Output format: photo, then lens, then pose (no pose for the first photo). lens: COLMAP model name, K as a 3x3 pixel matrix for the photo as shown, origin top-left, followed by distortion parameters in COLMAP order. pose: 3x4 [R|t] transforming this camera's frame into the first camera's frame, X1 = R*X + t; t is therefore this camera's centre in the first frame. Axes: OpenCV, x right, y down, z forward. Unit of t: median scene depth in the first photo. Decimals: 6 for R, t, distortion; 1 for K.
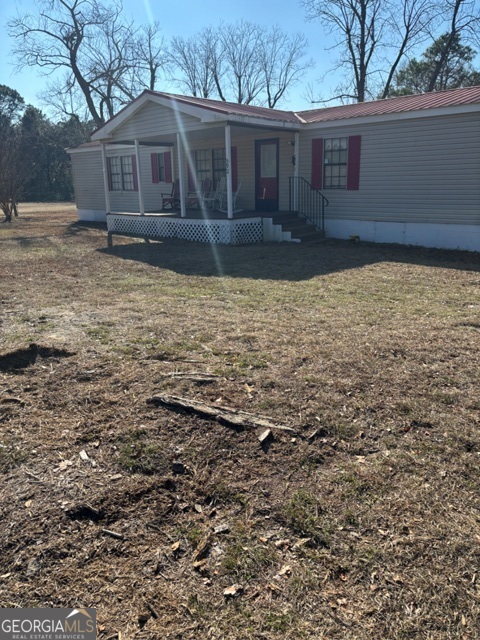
lens RADIAL K [[486.2, 0, 235.7], [0, 486.2, 320.8], [0, 0, 1]] dist [0.009265, 0.004700]
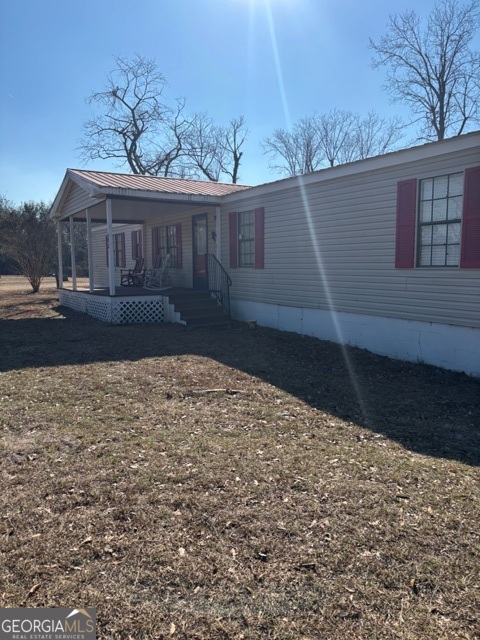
lens RADIAL K [[486.2, 0, 235.7], [0, 486.2, 320.8], [0, 0, 1]] dist [0.009265, 0.004700]
pose [[0.953746, 0.049704, -0.296476, 0.408809], [-0.096329, 0.984762, -0.144789, -0.043865], [0.284762, 0.166651, 0.944001, 0.172054]]
